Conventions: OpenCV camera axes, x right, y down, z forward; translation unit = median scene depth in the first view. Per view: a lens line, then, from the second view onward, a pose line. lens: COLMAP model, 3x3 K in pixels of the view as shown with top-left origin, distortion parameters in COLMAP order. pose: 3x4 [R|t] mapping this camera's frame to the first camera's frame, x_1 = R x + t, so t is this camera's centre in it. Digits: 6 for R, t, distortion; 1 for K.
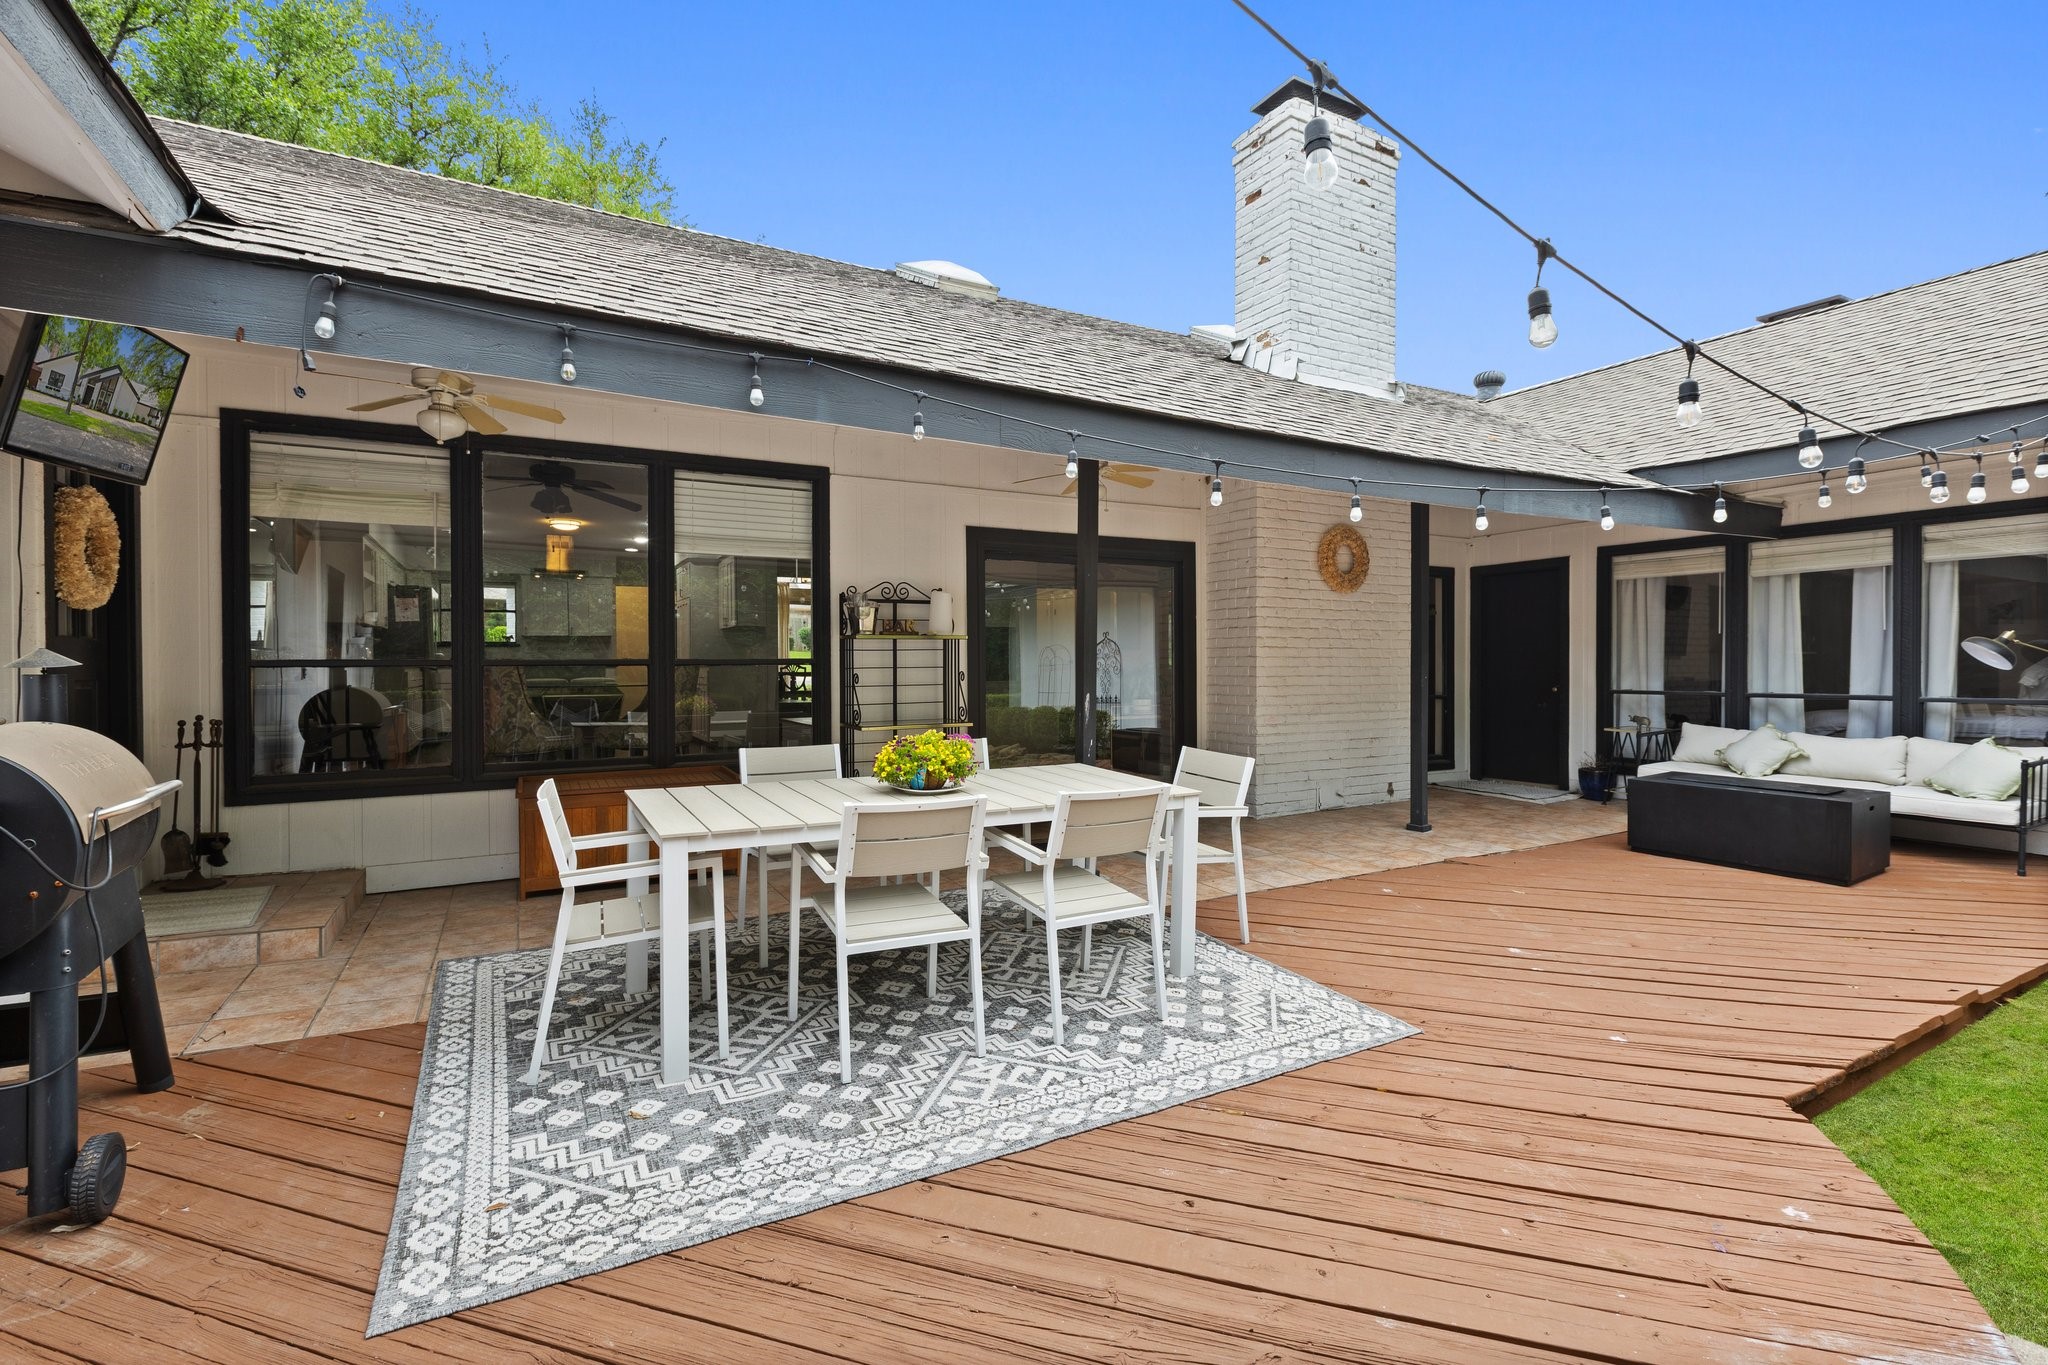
lens RADIAL K [[910.5, 0, 1017.3], [0, 910.5, 668.7], [0, 0, 1]] dist [0.001394, -0.000299]
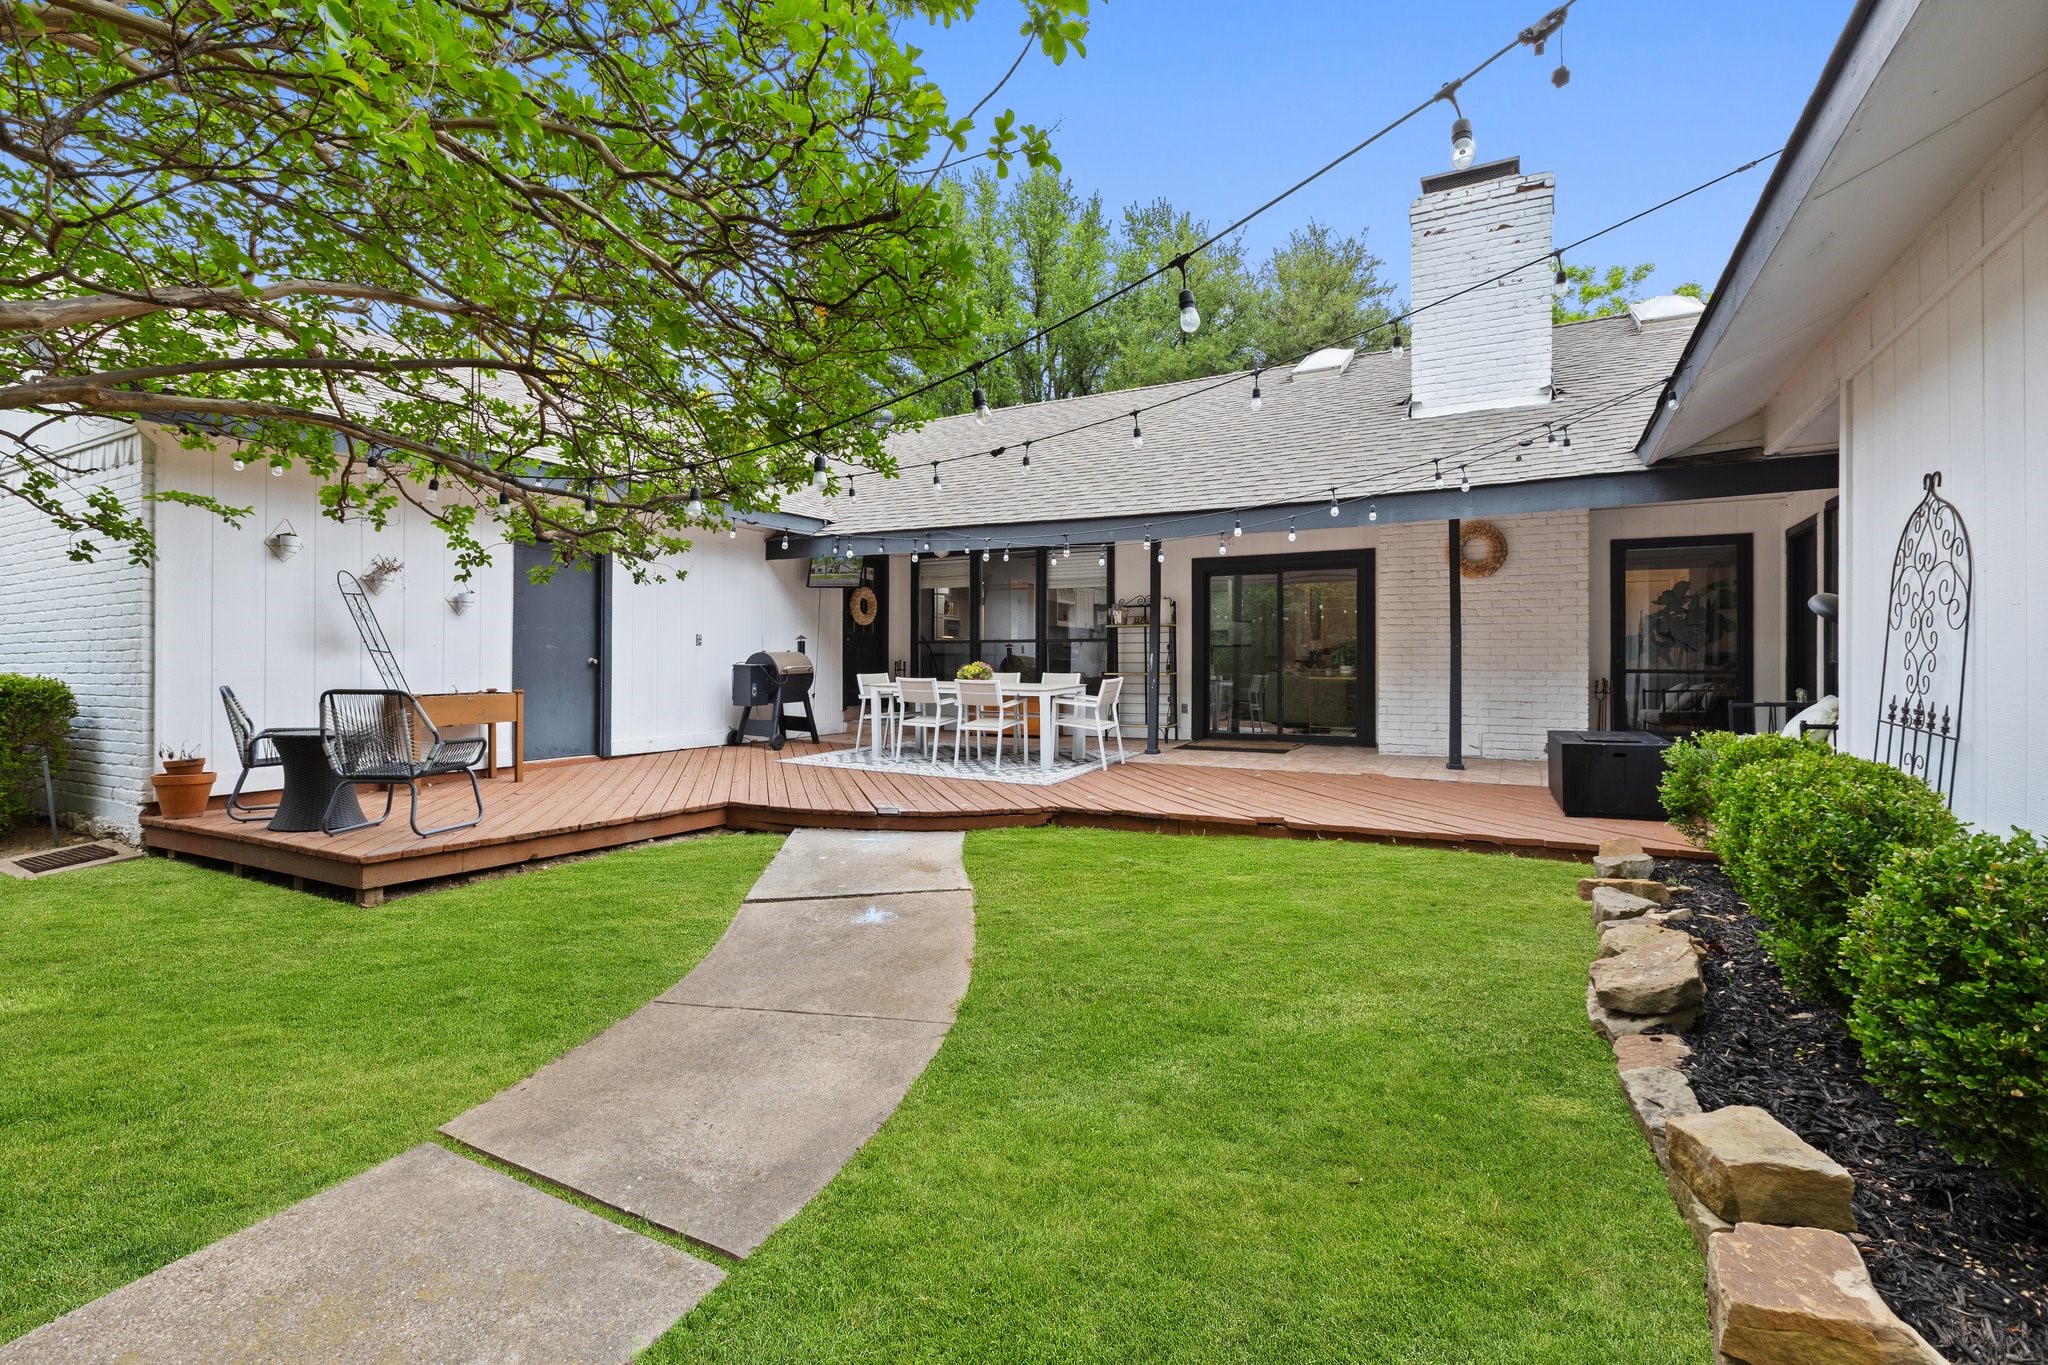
lens RADIAL K [[919.2, 0, 1027.1], [0, 919.2, 657.4], [0, 0, 1]] dist [0.000833, -0.000061]
pose [[0.540549, -0.000571, -0.841312, 1.407110], [-0.007066, 0.999961, -0.005219, 0.042533], [0.841283, 0.008766, 0.540524, -0.203920]]
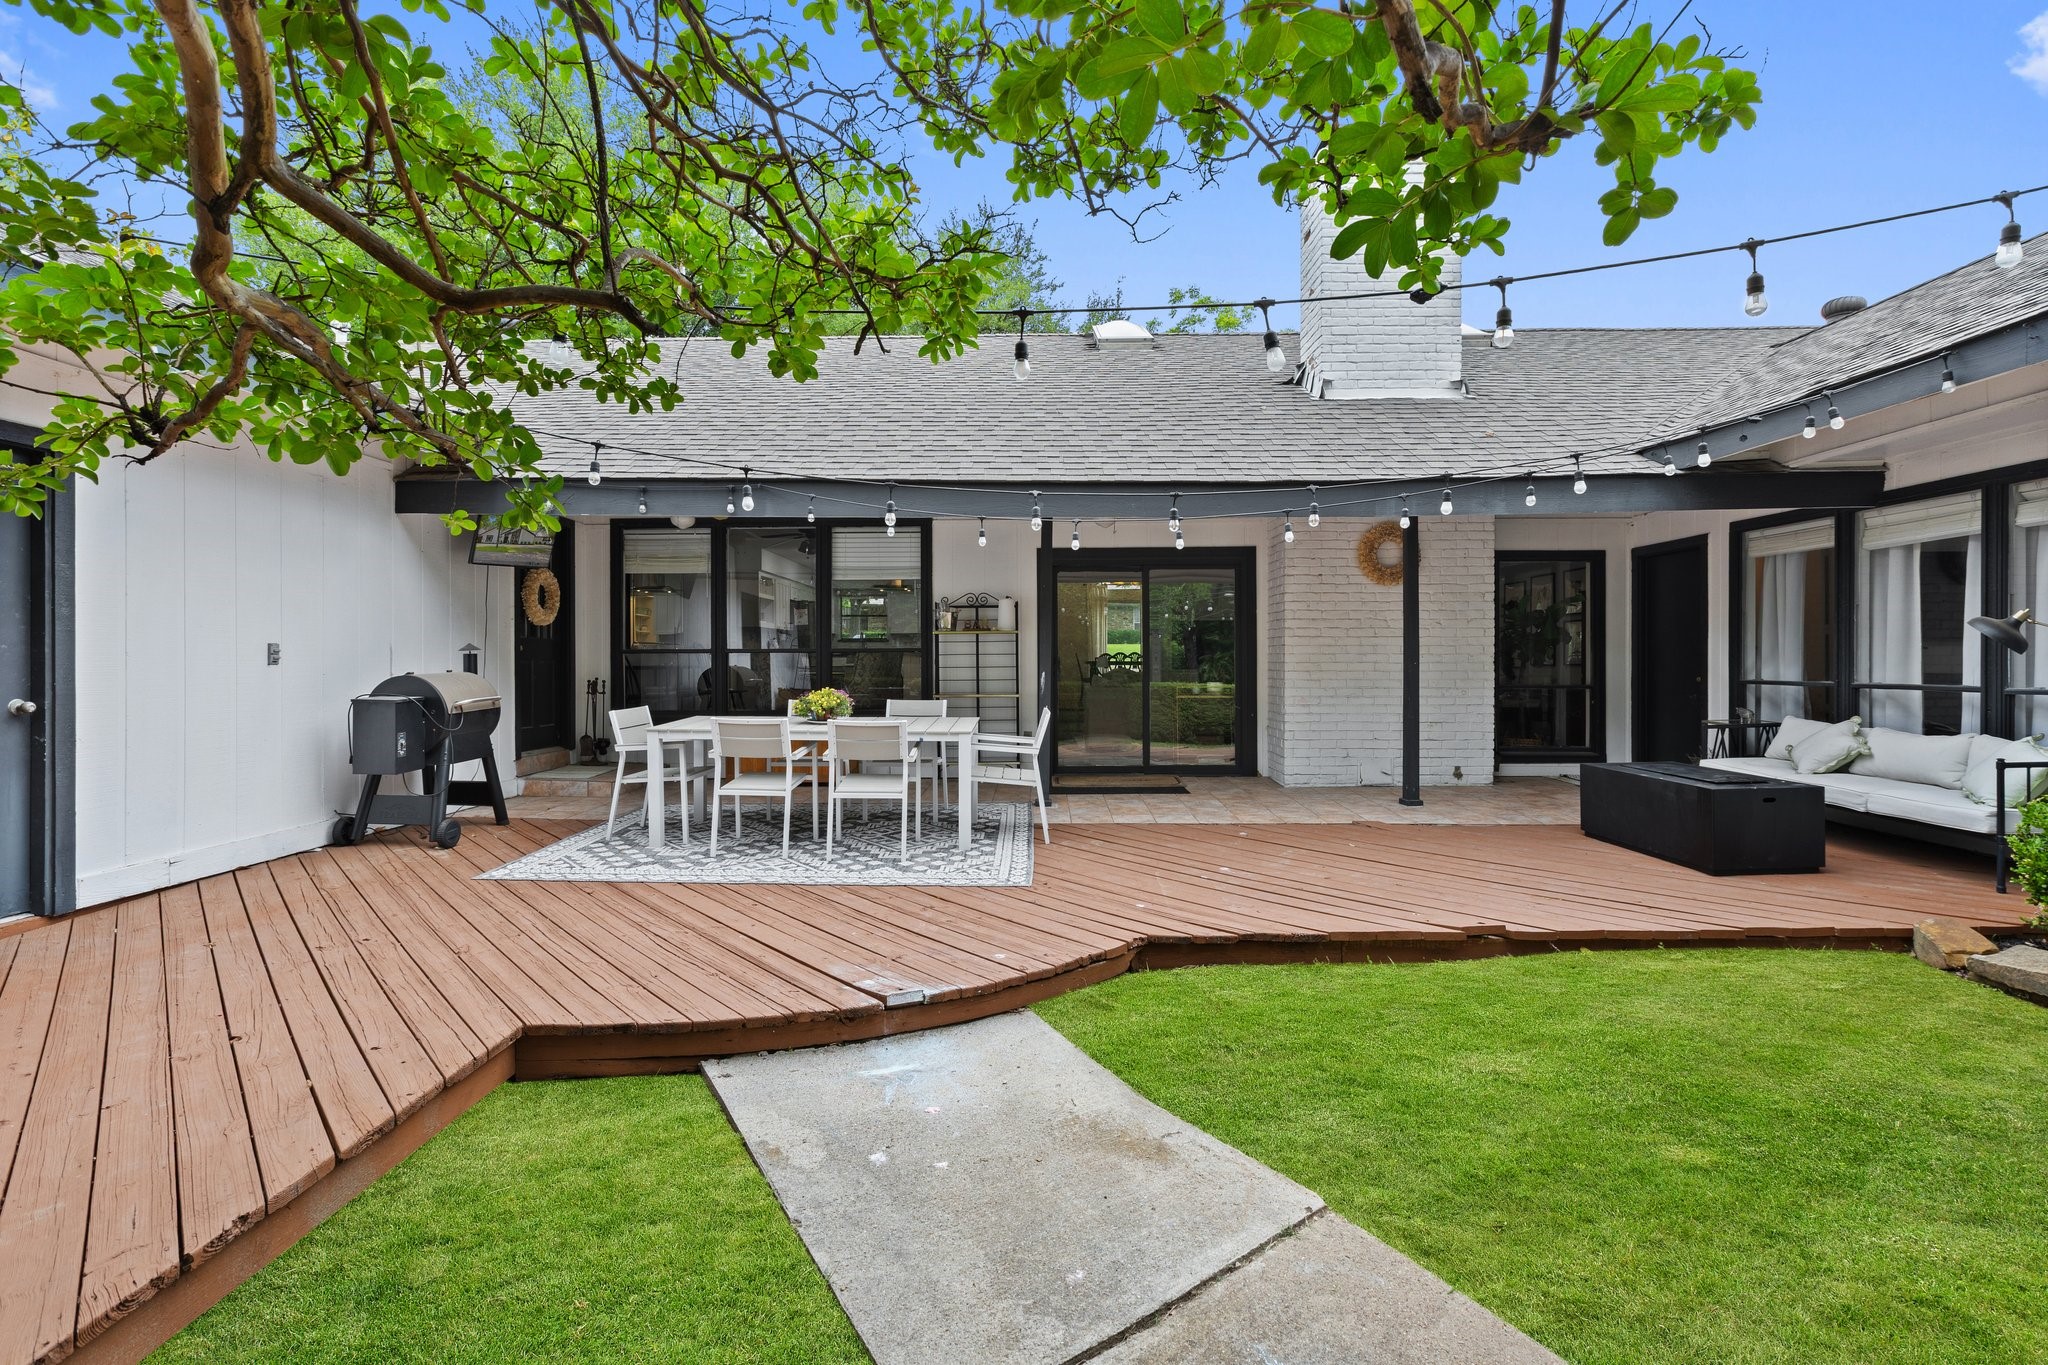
lens RADIAL K [[919.2, 0, 1027.1], [0, 919.2, 657.4], [0, 0, 1]] dist [0.000833, -0.000061]
pose [[0.868654, 0.001090, -0.495419, 0.697782], [-0.003273, 0.999988, -0.003538, 0.009575], [0.495409, 0.004695, 0.868647, -0.206349]]
